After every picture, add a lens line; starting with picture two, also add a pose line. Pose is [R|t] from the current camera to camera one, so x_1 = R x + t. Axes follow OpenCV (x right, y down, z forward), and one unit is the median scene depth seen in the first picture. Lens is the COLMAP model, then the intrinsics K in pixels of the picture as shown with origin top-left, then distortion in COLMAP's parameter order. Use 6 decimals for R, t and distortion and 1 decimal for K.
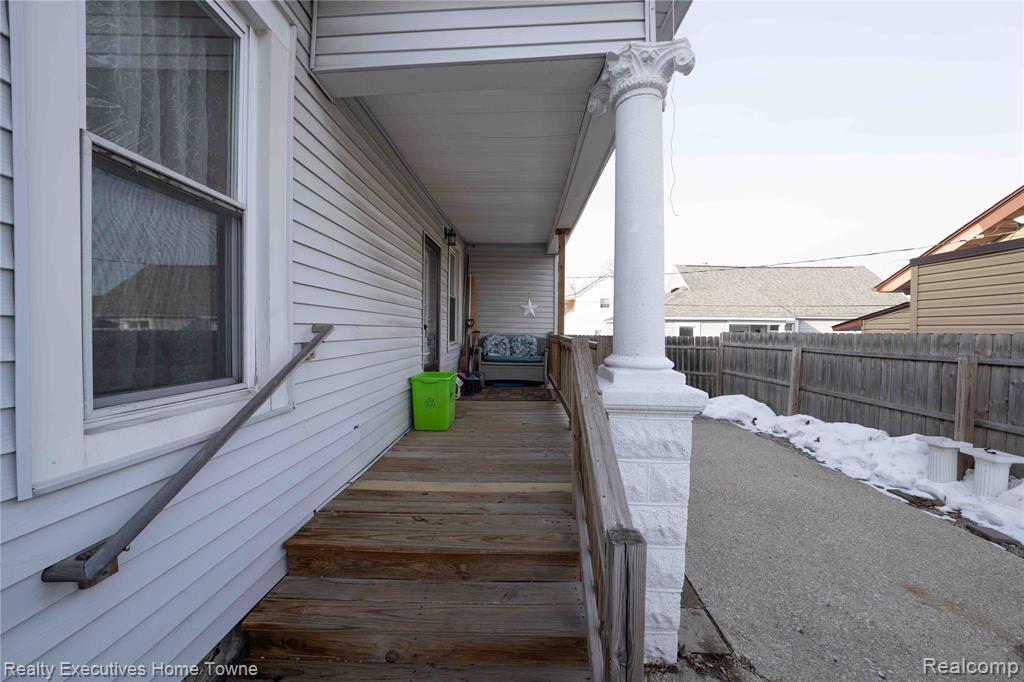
lens RADIAL K [[359.0, 0, 512.0], [0, 359.0, 341.0], [0, 0, 1]] dist [-0.002094, -0.000076]
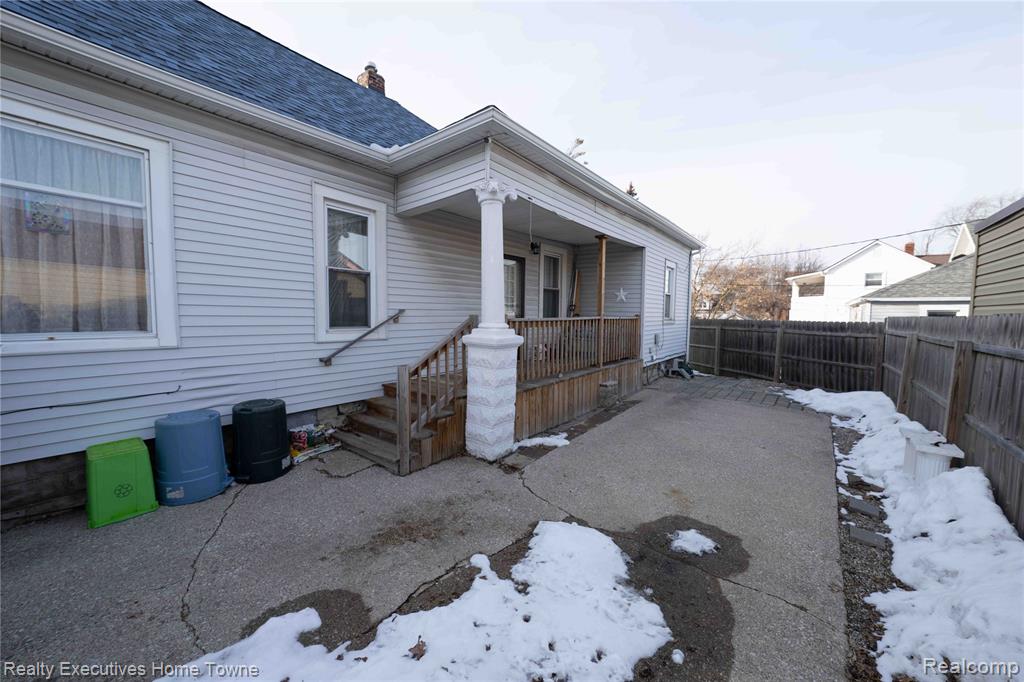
lens RADIAL K [[359.0, 0, 512.0], [0, 359.0, 341.0], [0, 0, 1]] dist [-0.002094, -0.000076]
pose [[0.806161, 0.046140, -0.589894, 0.847218], [-0.021772, 0.998593, 0.048352, 0.021262], [0.591295, -0.026136, 0.806032, -0.322529]]
